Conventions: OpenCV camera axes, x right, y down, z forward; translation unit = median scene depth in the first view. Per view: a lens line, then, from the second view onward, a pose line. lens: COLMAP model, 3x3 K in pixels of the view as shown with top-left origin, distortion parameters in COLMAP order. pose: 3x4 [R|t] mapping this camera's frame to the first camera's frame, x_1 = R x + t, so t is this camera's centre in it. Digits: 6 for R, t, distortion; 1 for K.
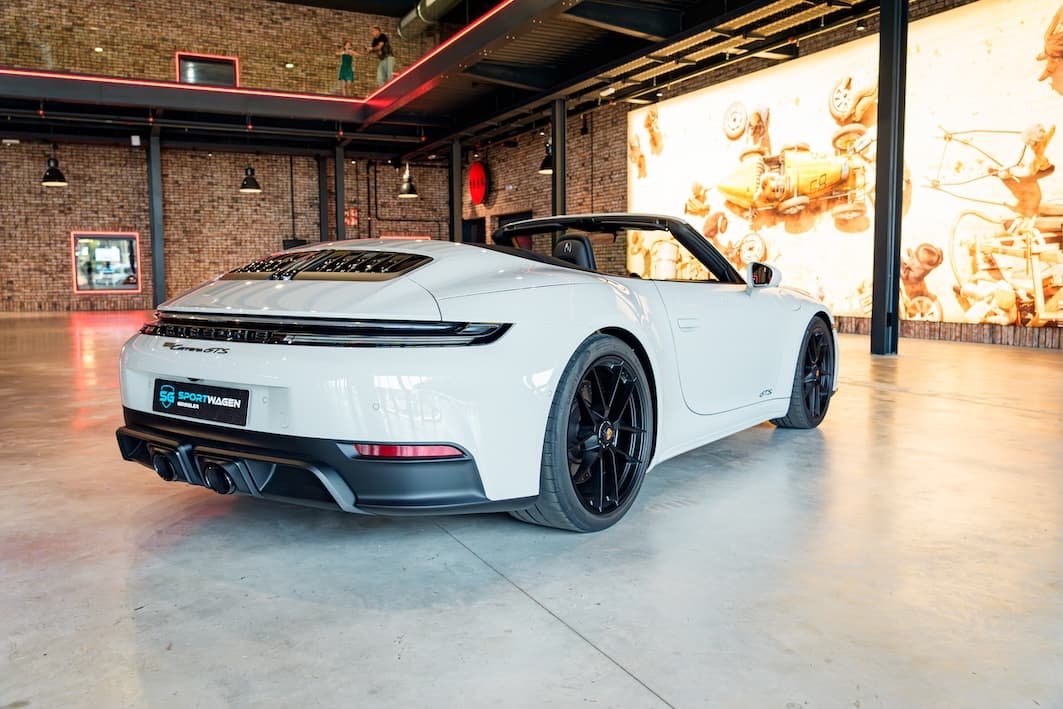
lens RADIAL K [[852.8, 0, 531.1], [0, 852.8, 351.7], [0, 0, 1]] dist [0.007840, 0.002043]
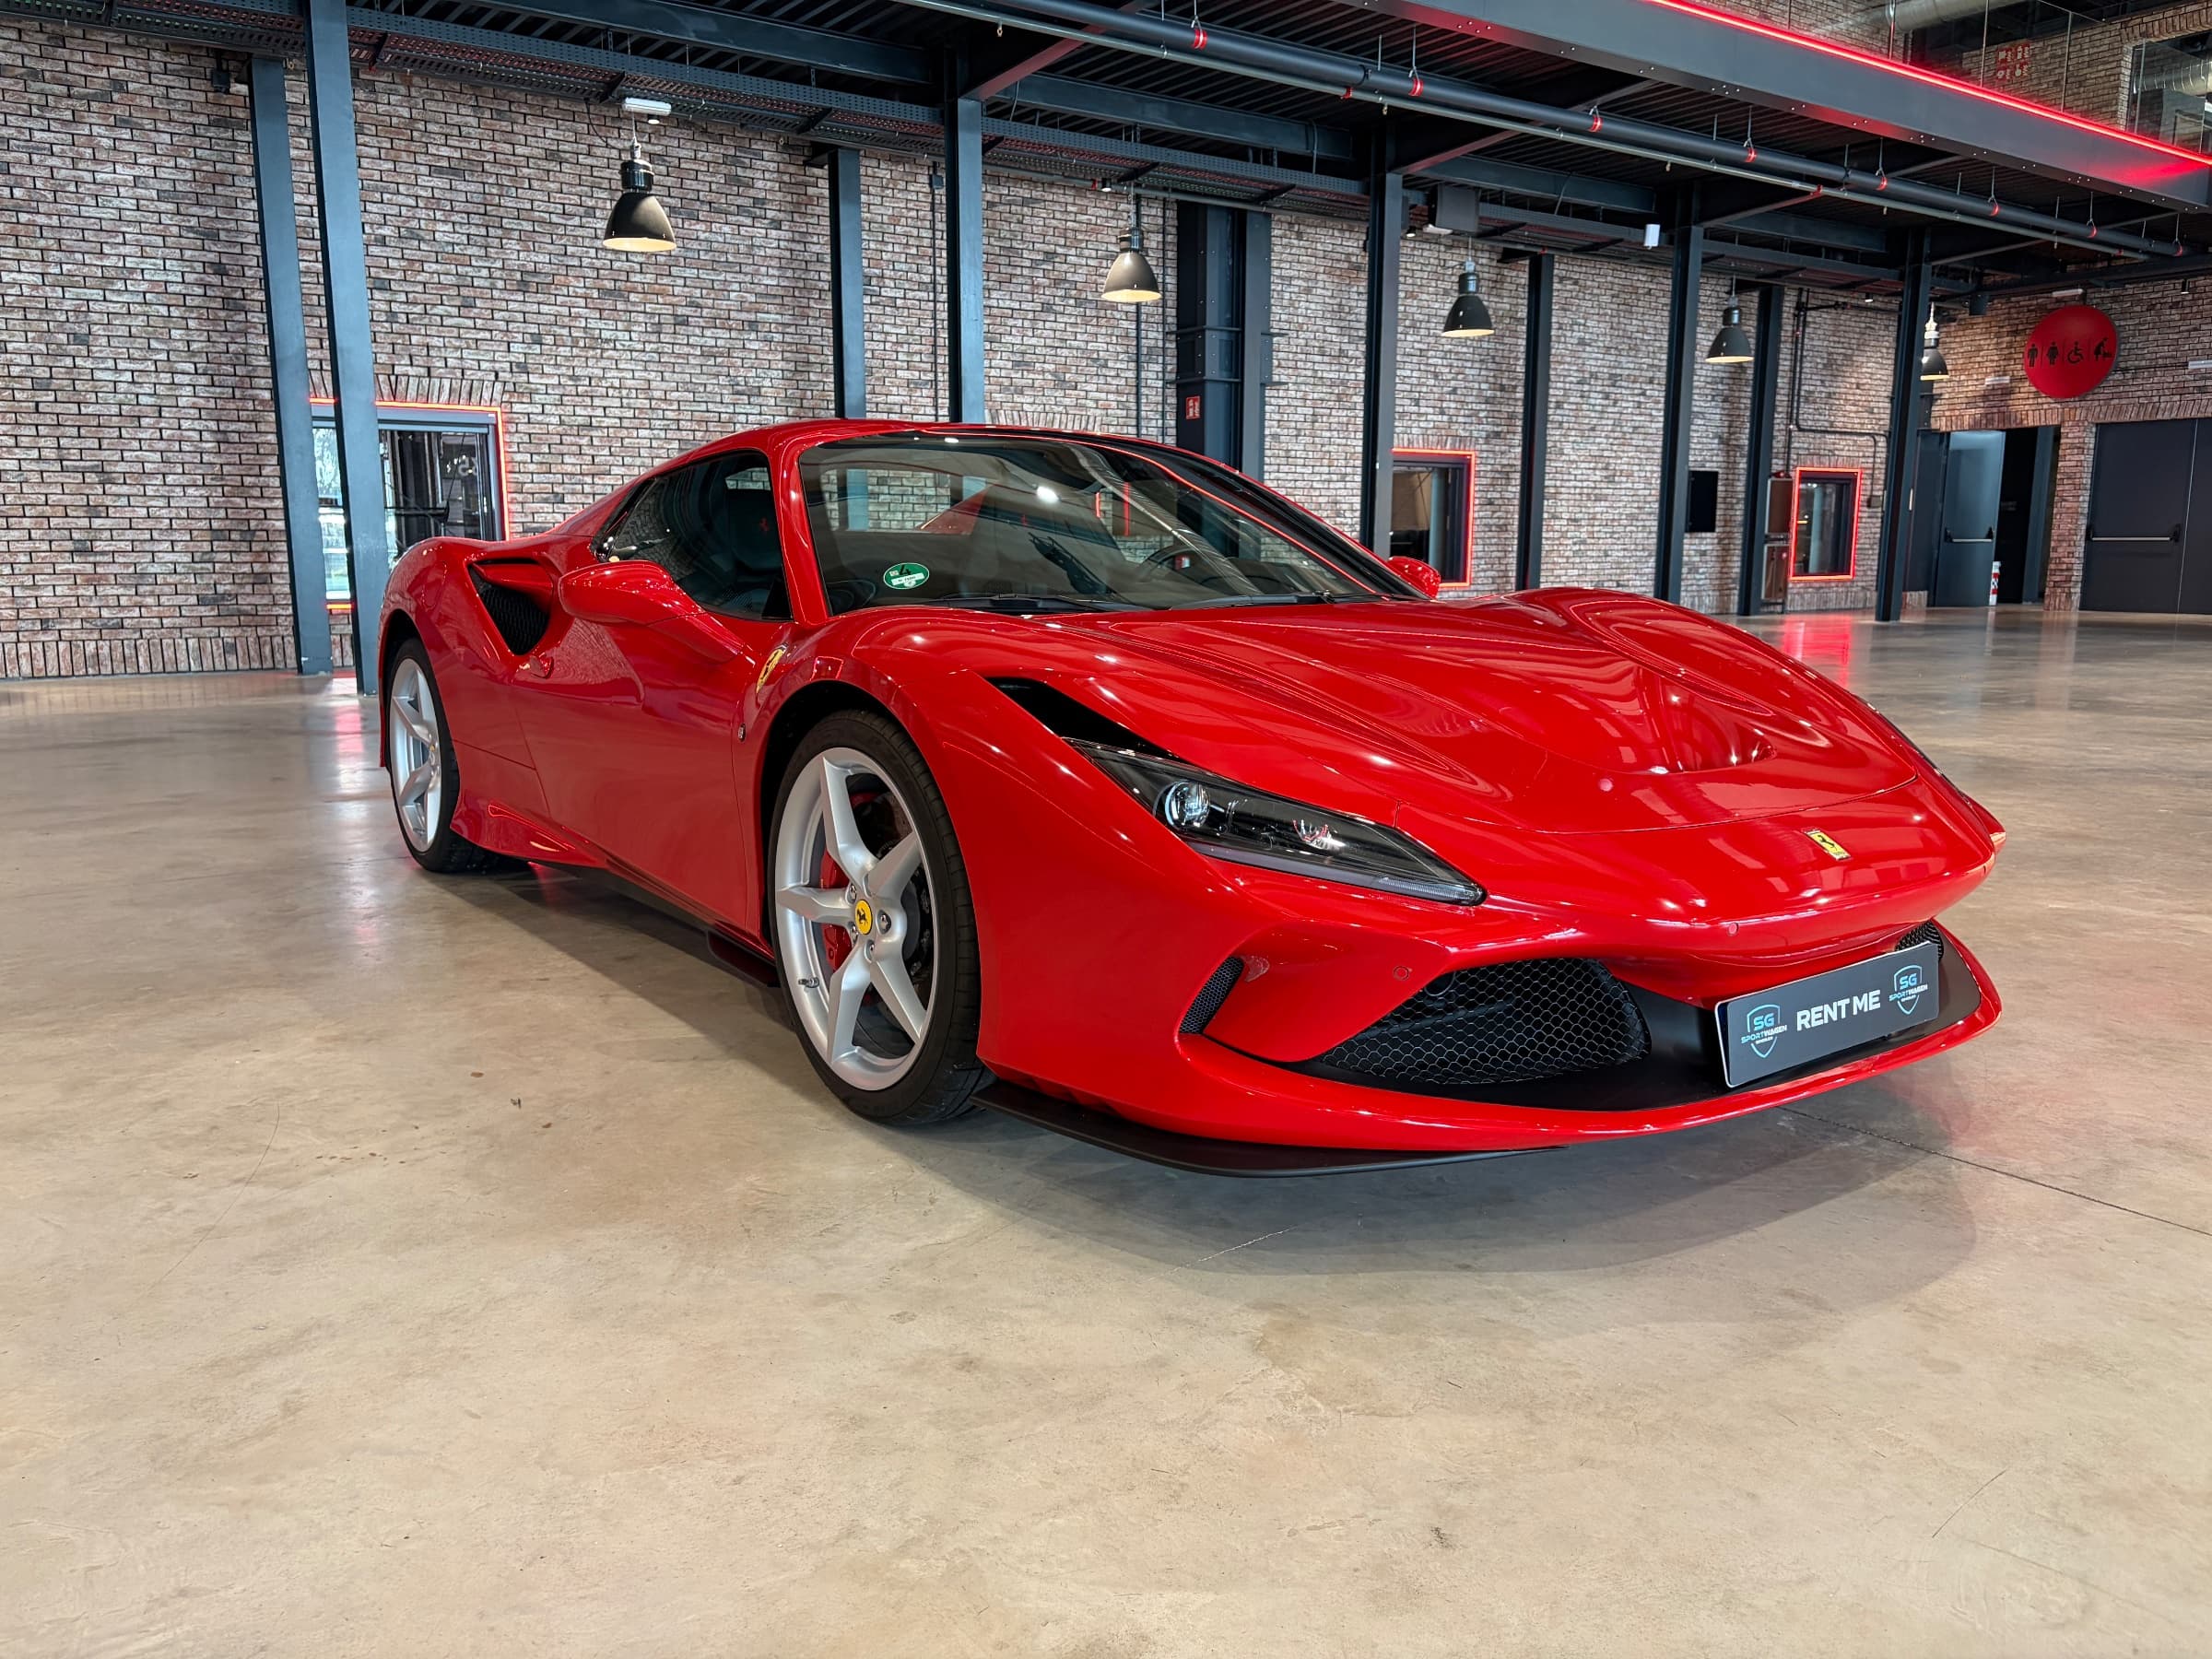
lens RADIAL K [[1661.0, 0, 1106.0], [0, 1661.0, 849.4], [0, 0, 1]] dist [0.039317, -0.048774]
pose [[0.985933, -0.025774, 0.165144, -1.330730], [0.012009, 0.996409, 0.083815, -0.013775], [-0.166711, -0.080652, 0.982702, 0.276340]]
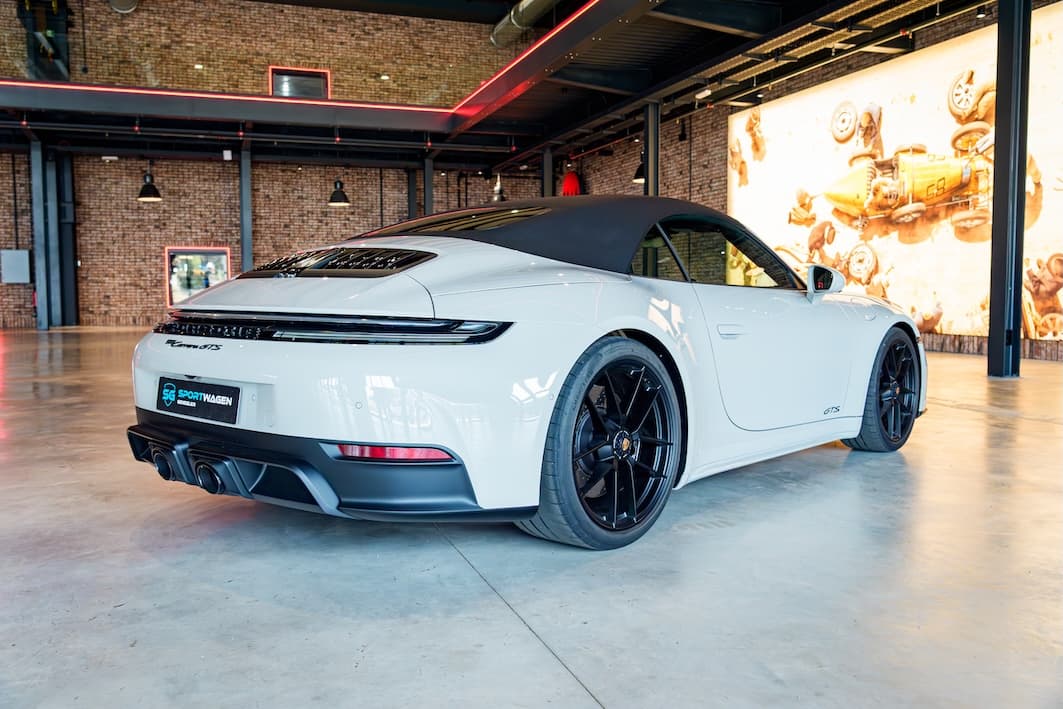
lens RADIAL K [[902.4, 0, 531.5], [0, 902.4, 354.5], [0, 0, 1]] dist [0.003206, 0.009437]
pose [[0.992912, 0.010779, -0.118363, 0.024681], [-0.013428, 0.999676, -0.021609, 0.005080], [0.118092, 0.023046, 0.992735, 0.003124]]
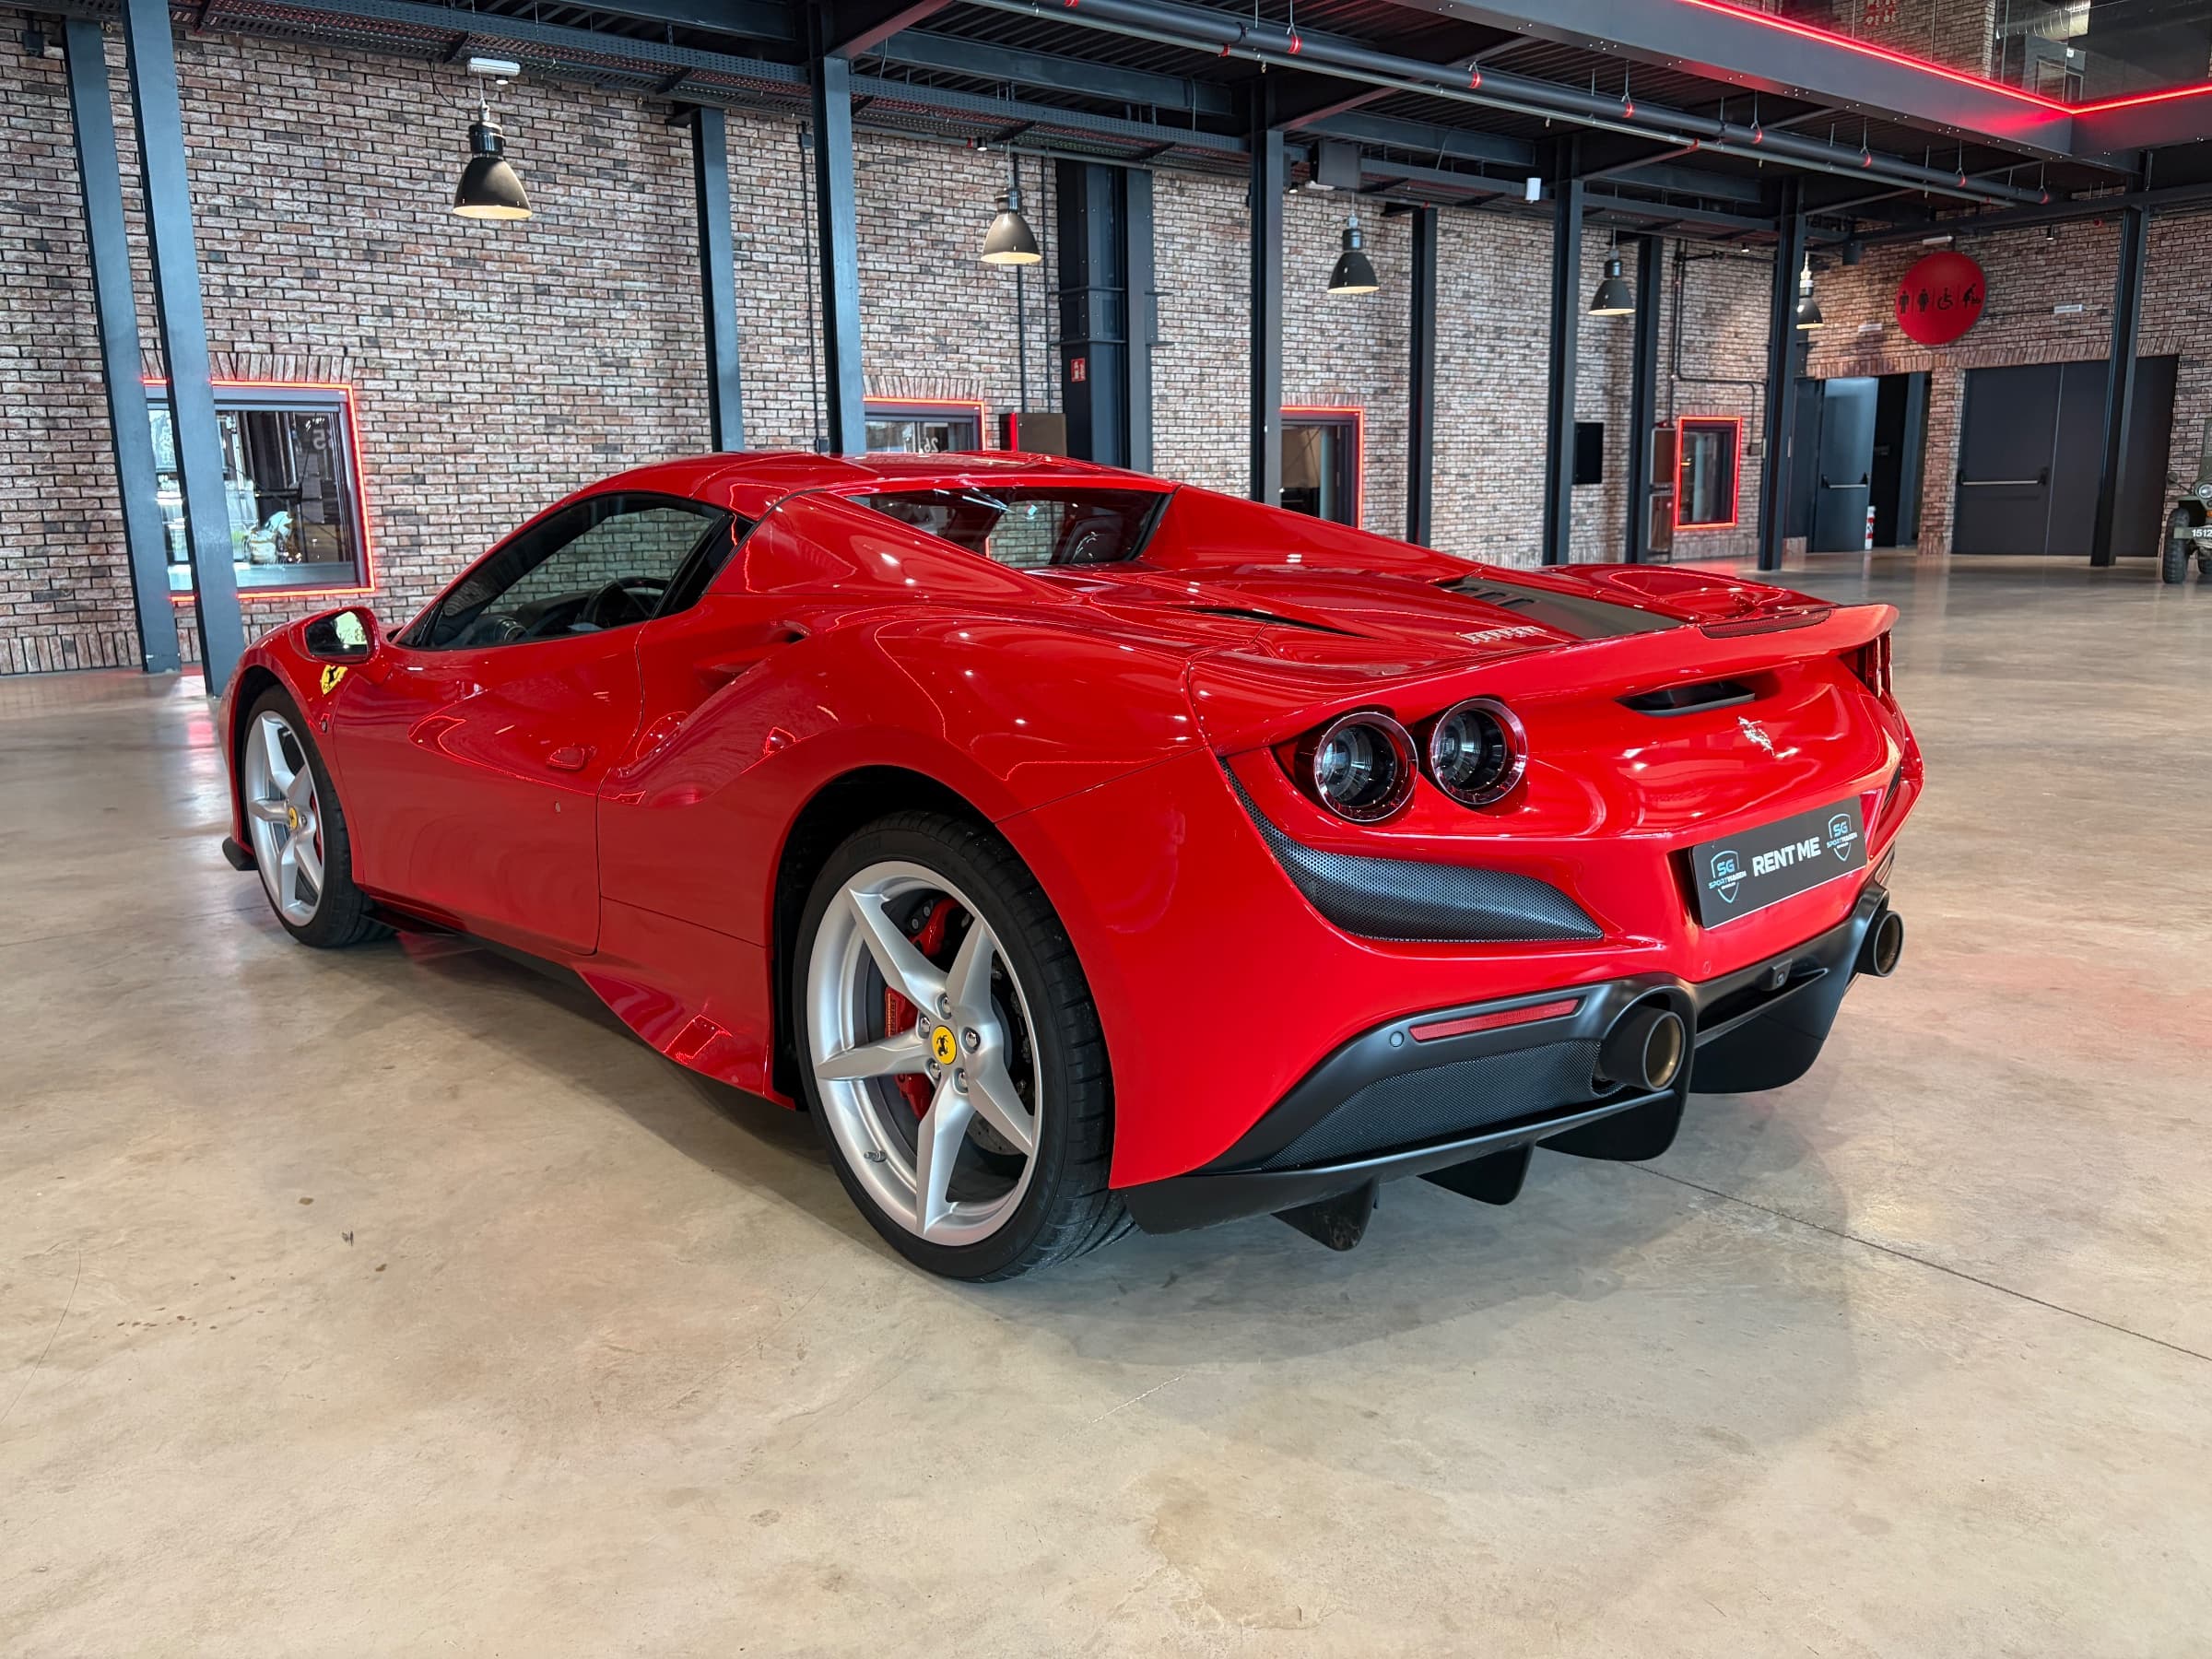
lens RADIAL K [[1661.0, 0, 1106.0], [0, 1661.0, 849.4], [0, 0, 1]] dist [0.039317, -0.048774]
pose [[0.973279, -0.060546, 0.221498, -1.325168], [0.035558, 0.992716, 0.115113, -0.028100], [-0.226854, -0.104161, 0.968343, 0.289055]]
